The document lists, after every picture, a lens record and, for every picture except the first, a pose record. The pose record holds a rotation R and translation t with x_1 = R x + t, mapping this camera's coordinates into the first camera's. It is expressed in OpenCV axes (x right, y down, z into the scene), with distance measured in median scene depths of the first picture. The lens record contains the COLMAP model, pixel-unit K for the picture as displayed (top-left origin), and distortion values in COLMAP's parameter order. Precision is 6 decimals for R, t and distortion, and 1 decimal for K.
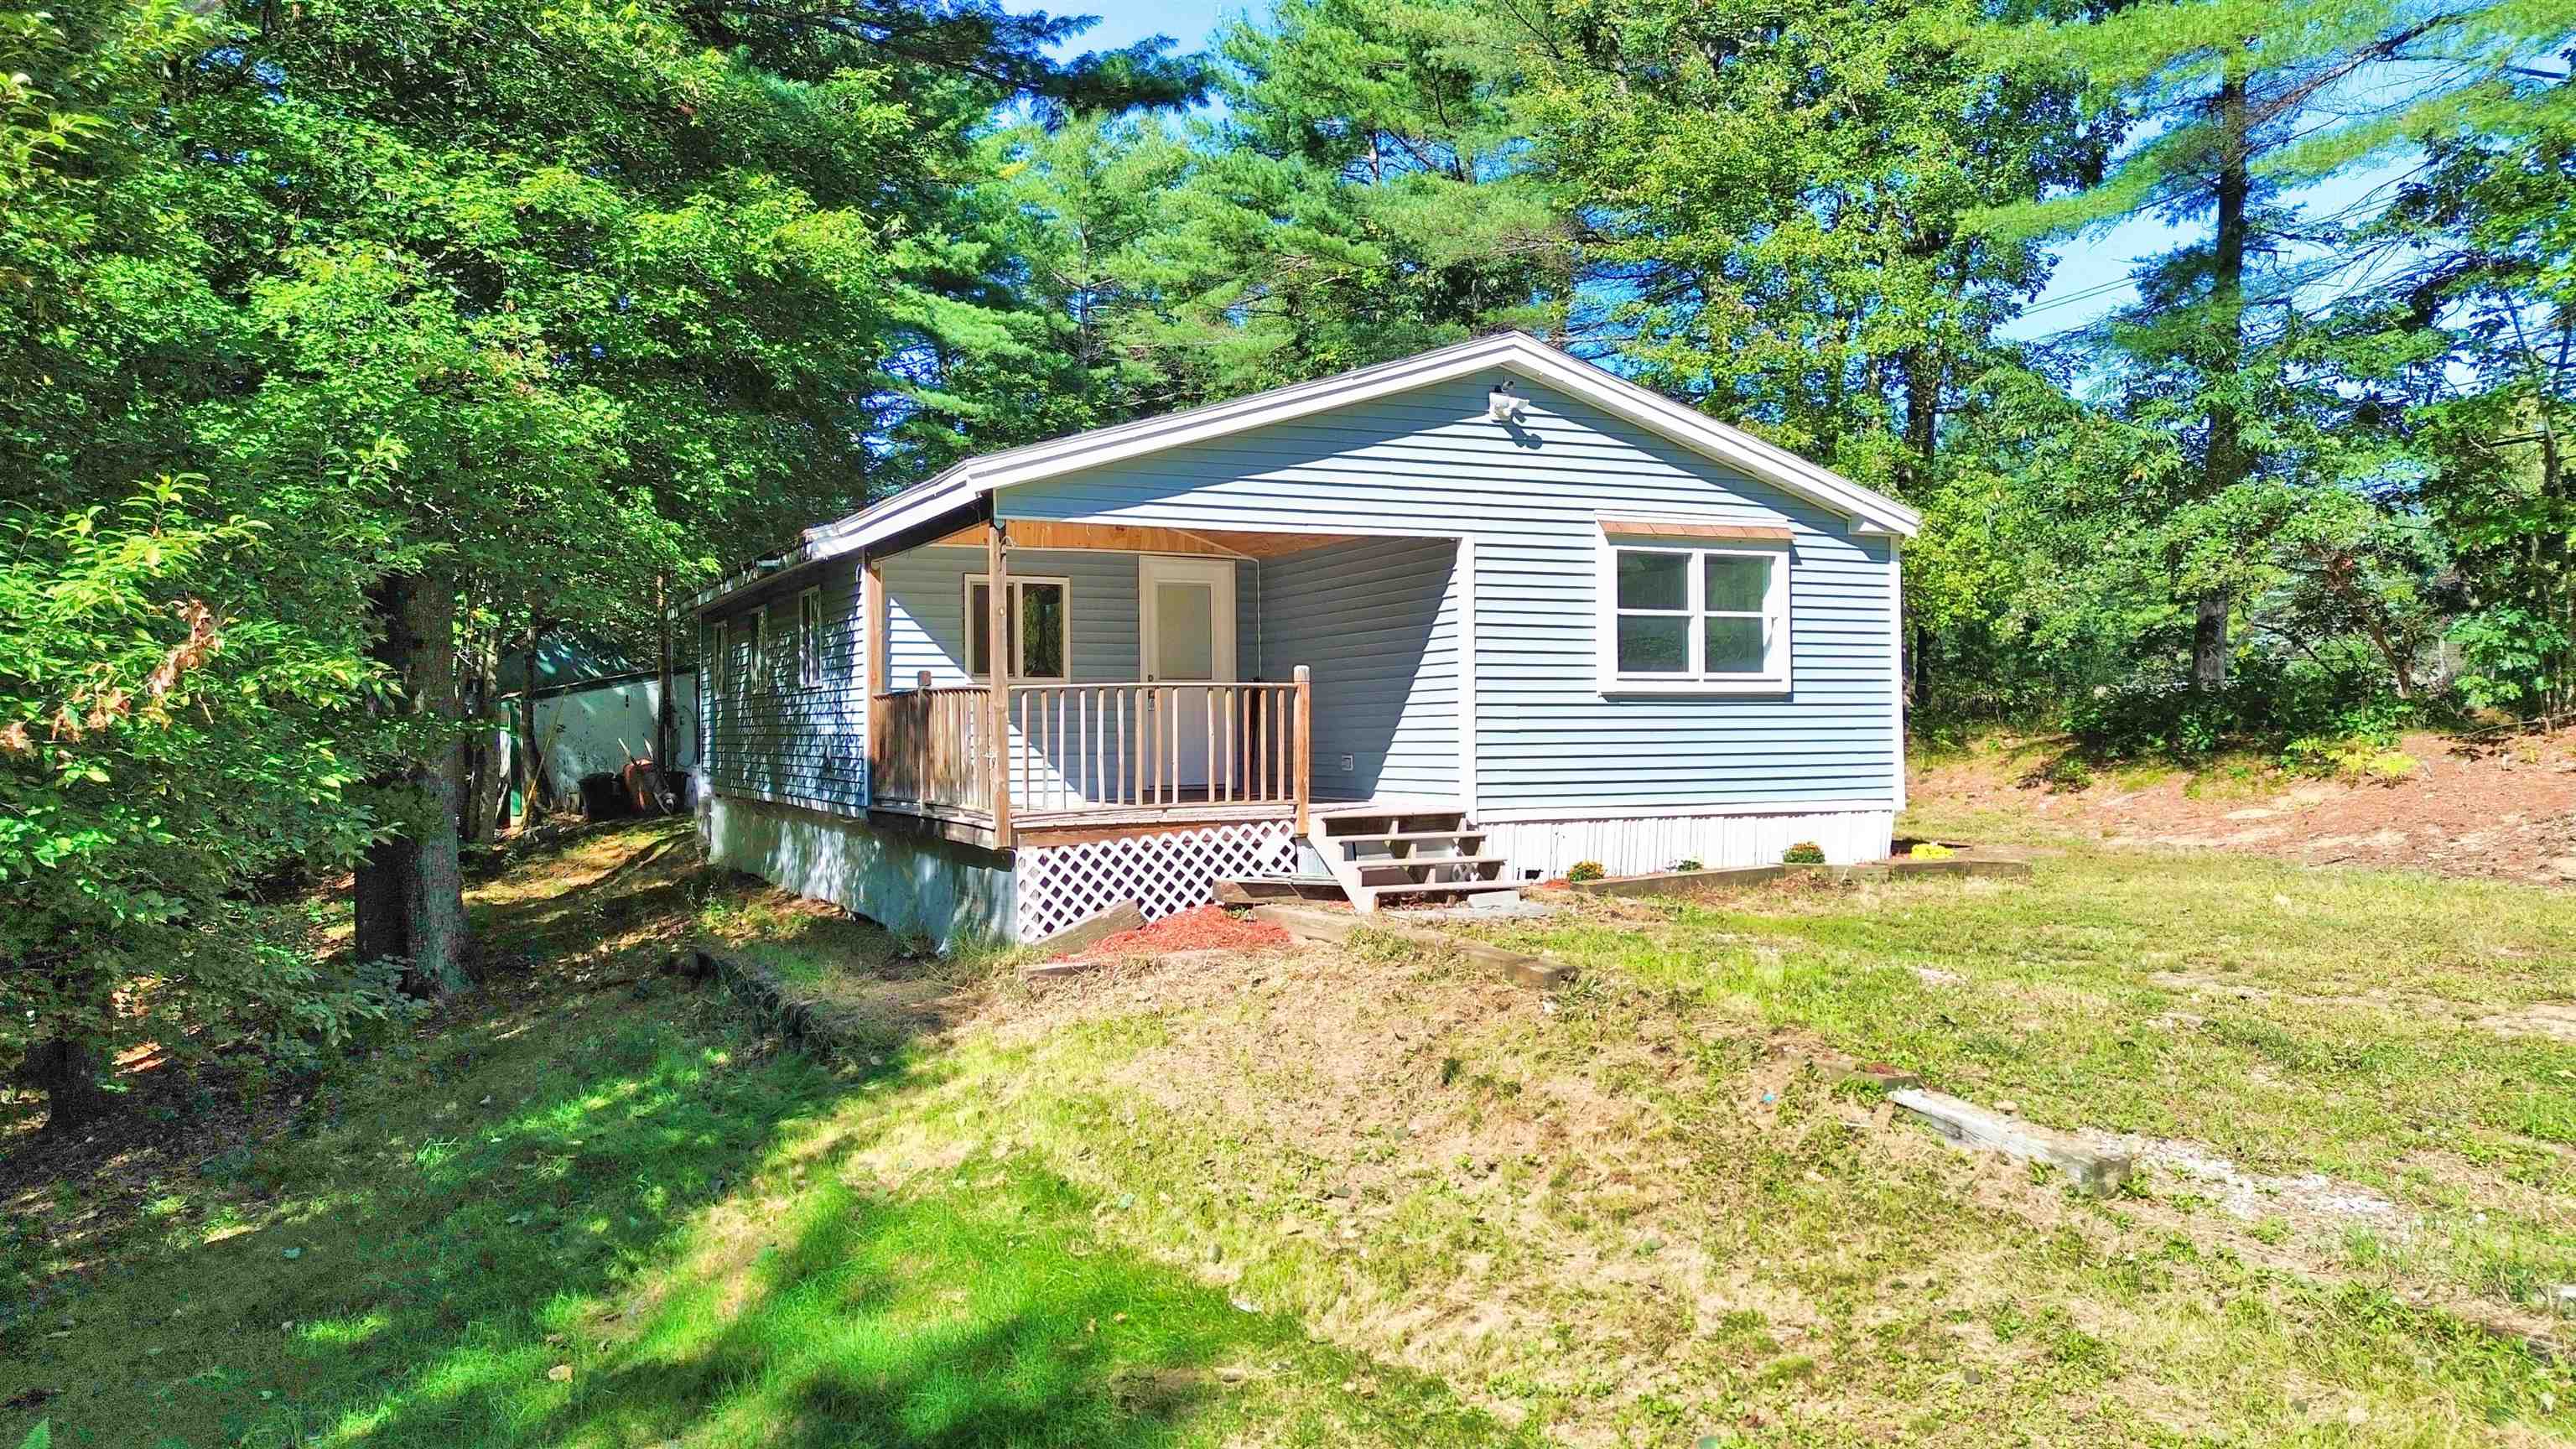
lens RADIAL K [[1841.2, 0, 1288.0], [0, 1841.2, 724.5], [0, 0, 1]] dist [0.088958, -0.081849]
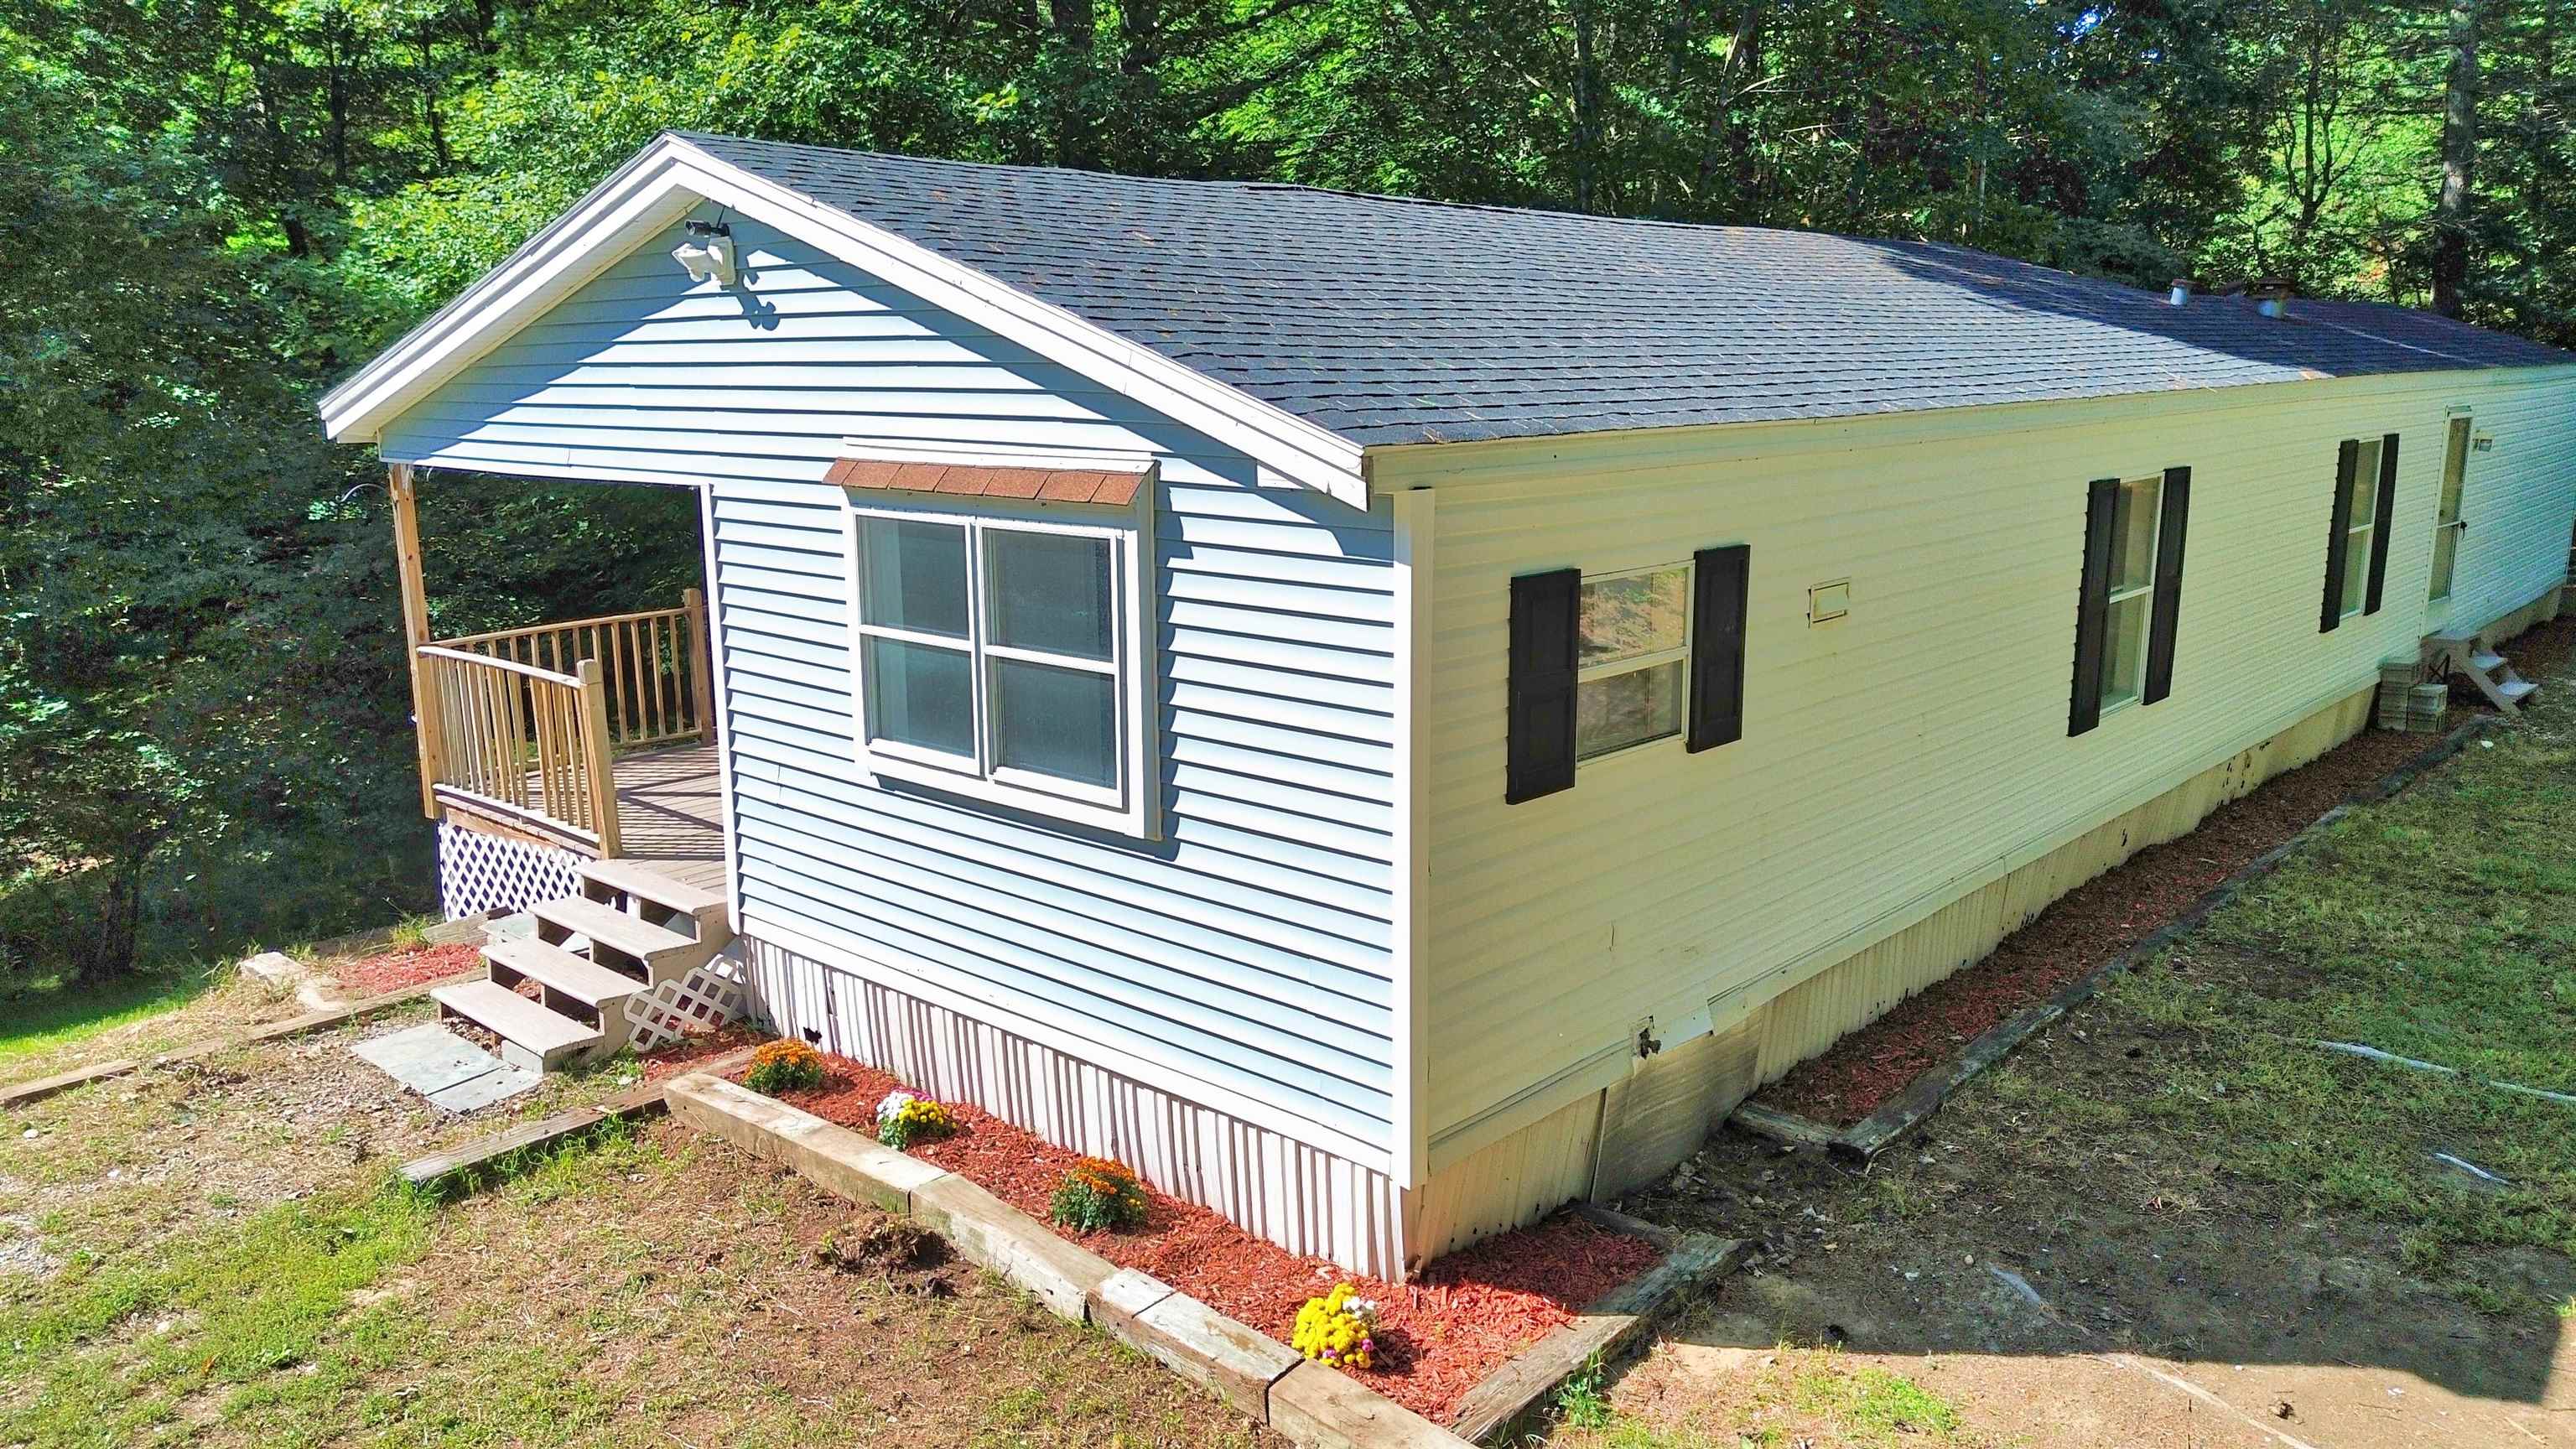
lens RADIAL K [[1841.2, 0, 1288.0], [0, 1841.2, 724.5], [0, 0, 1]] dist [0.088958, -0.081849]
pose [[0.372204, 0.189458, -0.908609, 0.732664], [0.006238, 0.978412, 0.206568, -0.147159], [0.928130, -0.082553, 0.362988, 0.927191]]
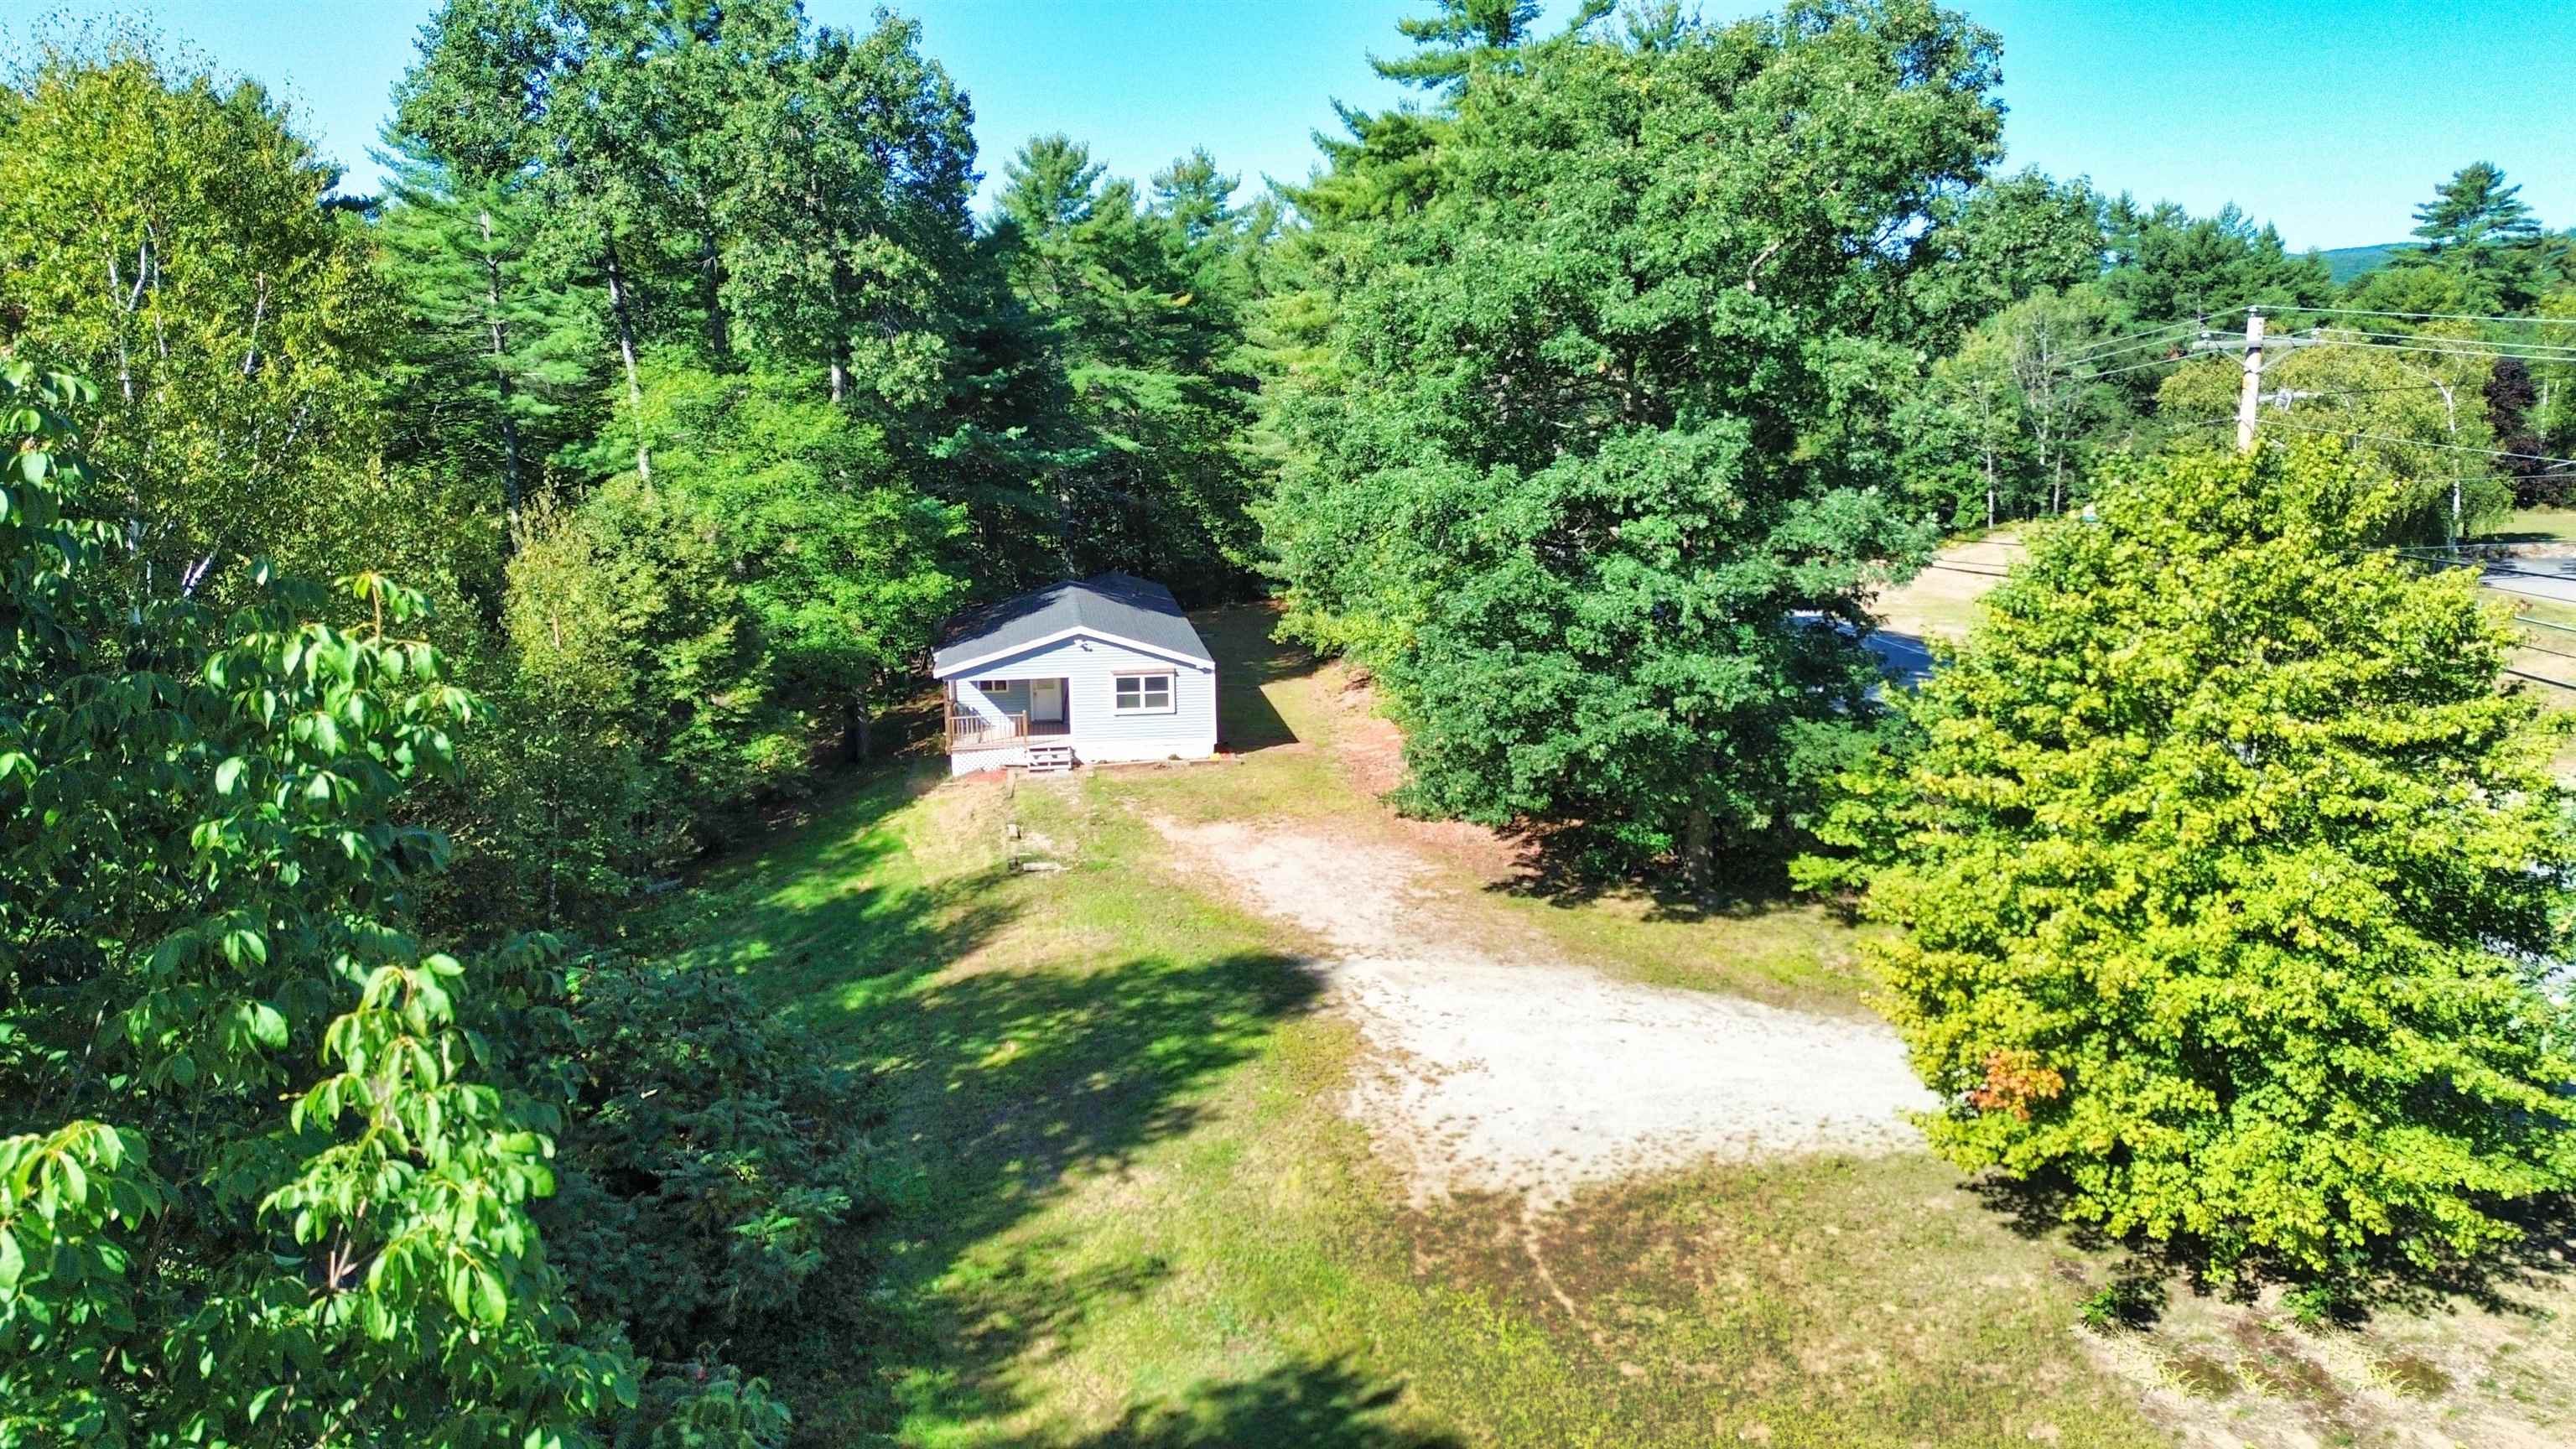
lens RADIAL K [[1841.2, 0, 1288.0], [0, 1841.2, 724.5], [0, 0, 1]] dist [0.088958, -0.081849]
pose [[0.950624, 0.057800, -0.304915, 1.686885], [0.002257, 0.981190, 0.193031, -0.735480], [0.310337, -0.184188, 0.932612, -2.451925]]
